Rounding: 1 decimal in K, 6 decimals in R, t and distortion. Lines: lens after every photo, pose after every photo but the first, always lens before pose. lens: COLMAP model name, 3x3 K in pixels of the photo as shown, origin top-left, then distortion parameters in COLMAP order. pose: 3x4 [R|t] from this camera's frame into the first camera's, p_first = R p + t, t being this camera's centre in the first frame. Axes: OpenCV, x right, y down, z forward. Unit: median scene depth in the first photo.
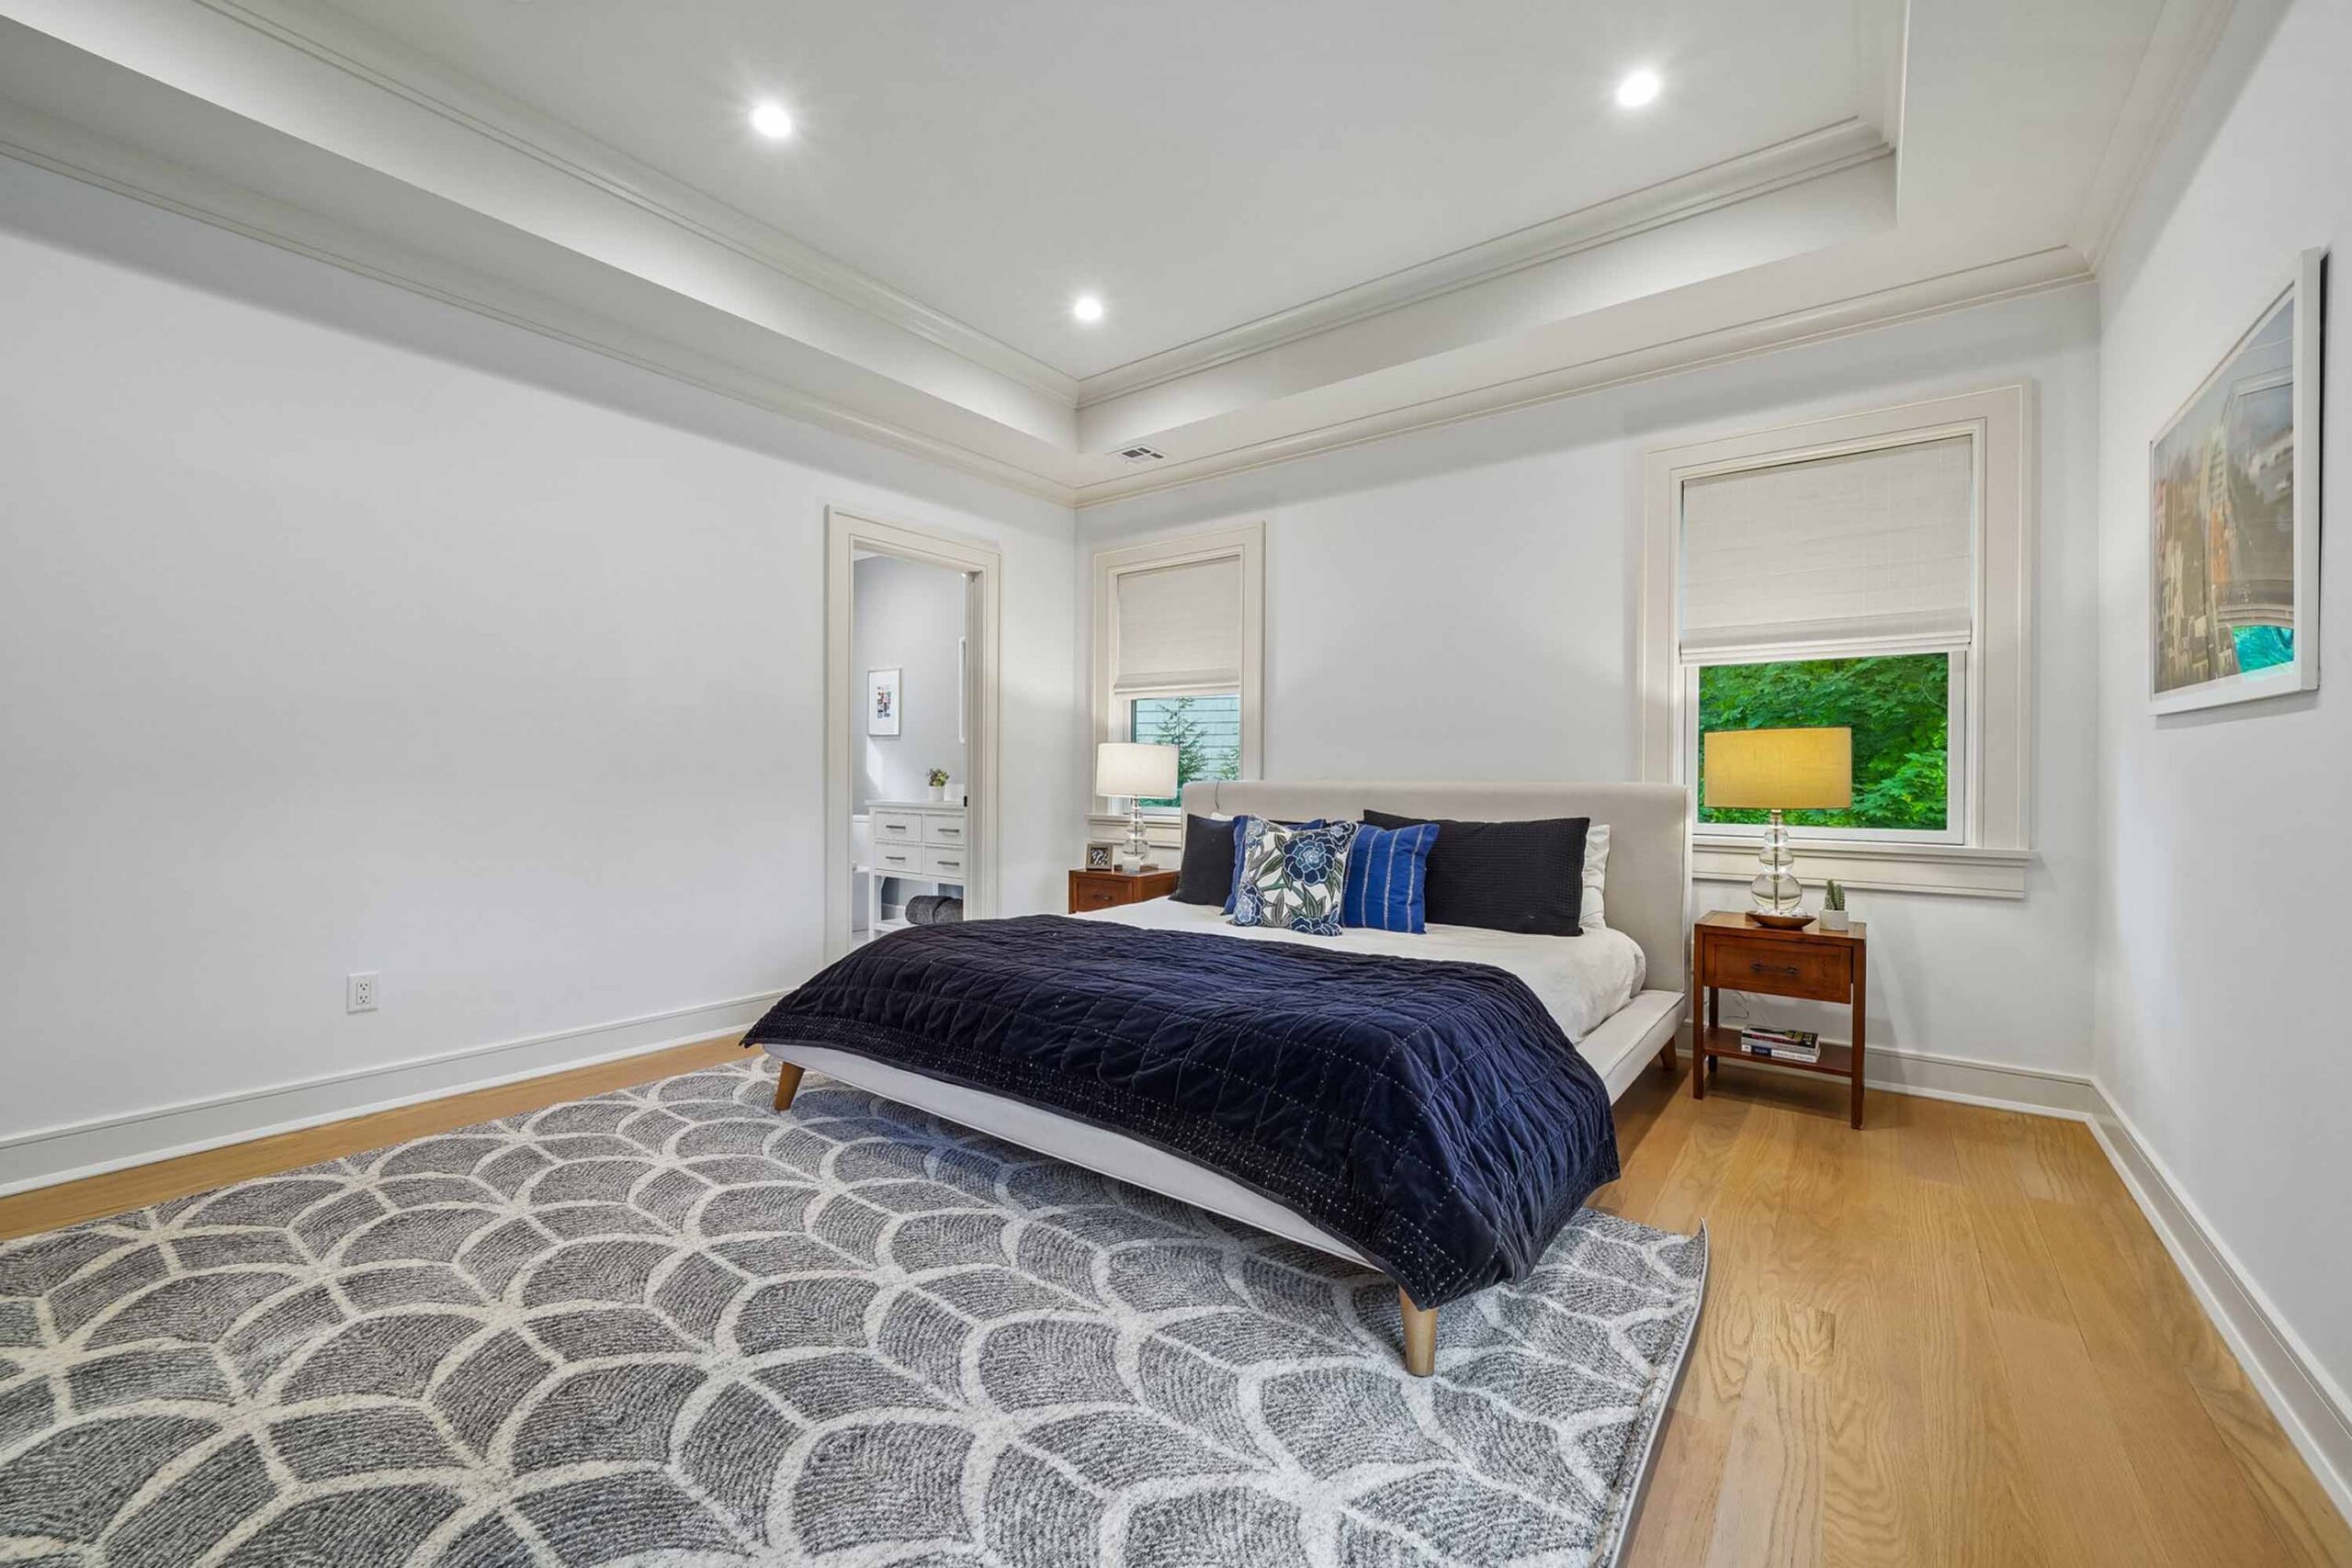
lens RADIAL K [[908.8, 0, 1178.5], [0, 908.8, 775.7], [0, 0, 1]] dist [0.003048, 0.000109]
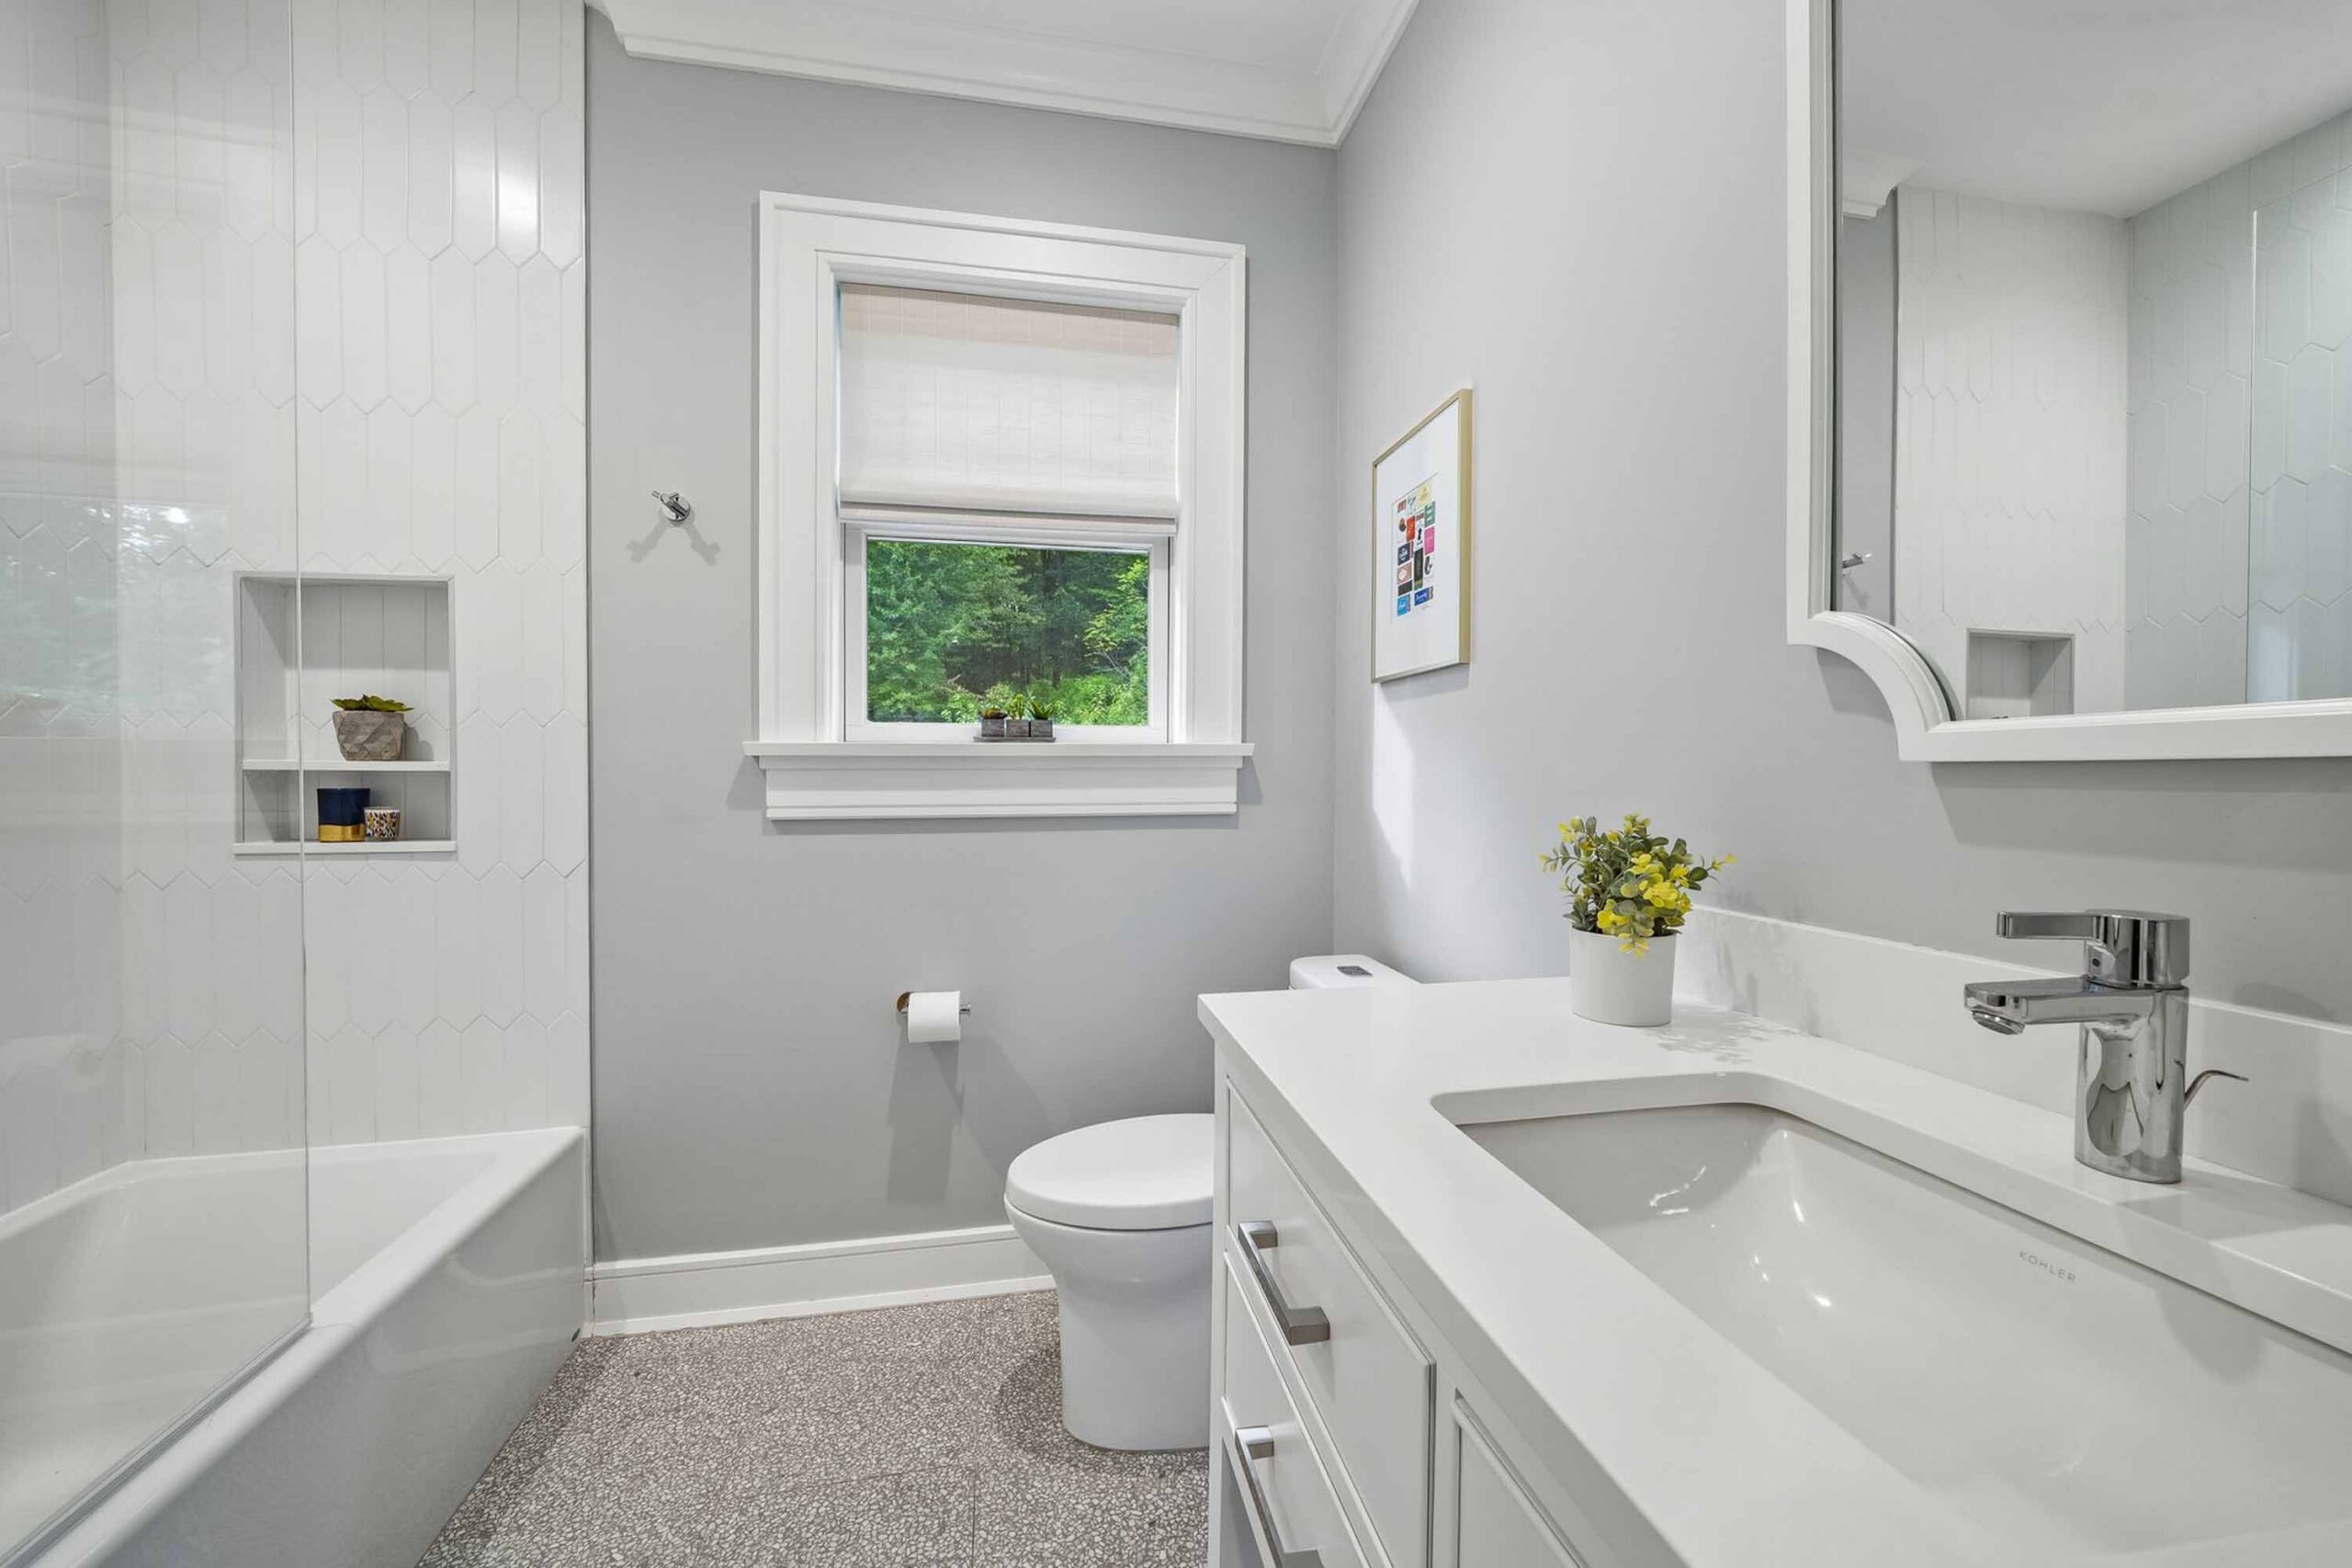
lens RADIAL K [[908.8, 0, 1175.4], [0, 908.8, 776.1], [0, 0, 1]] dist [0.003048, 0.000109]
pose [[0.742316, -0.000115, -0.670050, -0.197105], [0.002027, 0.999996, 0.002073, -0.015479], [0.670047, -0.002897, 0.742313, 0.753449]]
